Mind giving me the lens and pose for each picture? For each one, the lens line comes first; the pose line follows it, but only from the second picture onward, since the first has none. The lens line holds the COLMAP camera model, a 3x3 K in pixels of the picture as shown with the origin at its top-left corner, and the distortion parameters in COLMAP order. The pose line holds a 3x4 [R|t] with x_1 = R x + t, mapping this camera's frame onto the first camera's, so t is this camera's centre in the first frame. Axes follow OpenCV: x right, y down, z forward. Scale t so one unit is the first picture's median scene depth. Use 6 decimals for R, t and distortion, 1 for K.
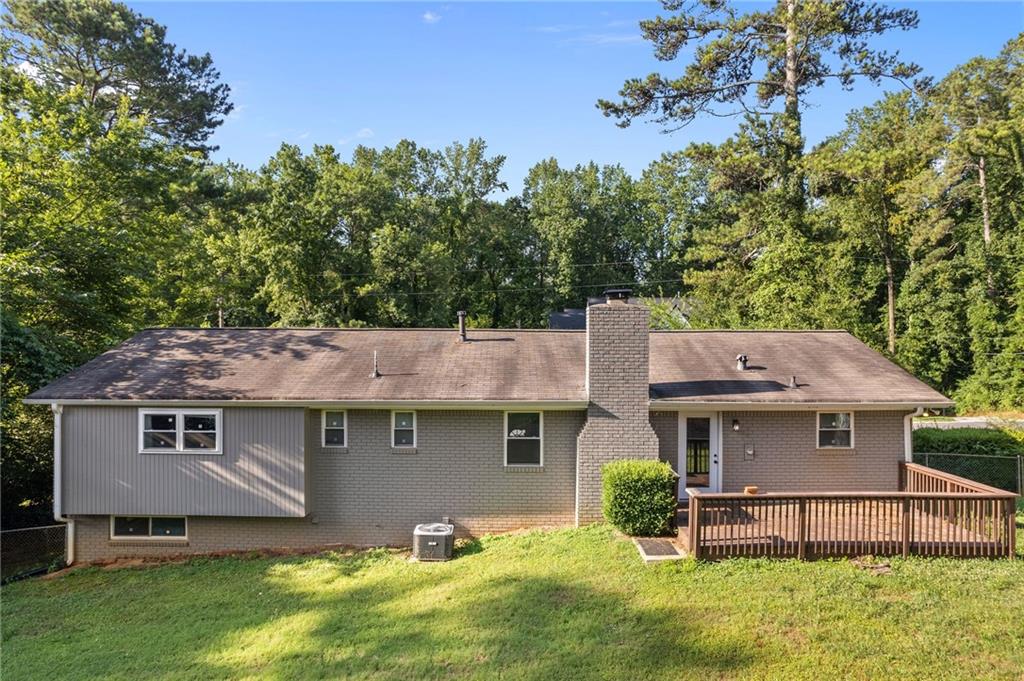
lens RADIAL K [[639.0, 0, 512.0], [0, 639.0, 340.5], [0, 0, 1]] dist [-0.000798, 0.000167]
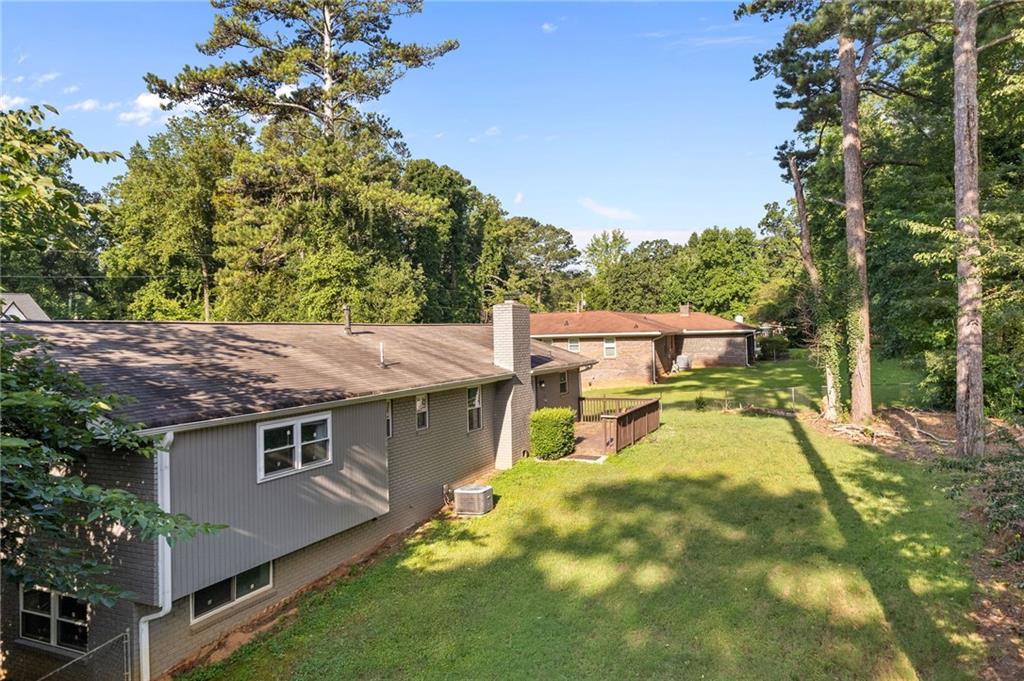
lens RADIAL K [[639.0, 0, 512.0], [0, 639.0, 340.5], [0, 0, 1]] dist [-0.000798, 0.000167]
pose [[0.479964, -0.026896, 0.876876, -1.092579], [0.037719, 0.999238, 0.010003, 0.012538], [-0.876477, 0.028274, 0.480613, 0.371459]]
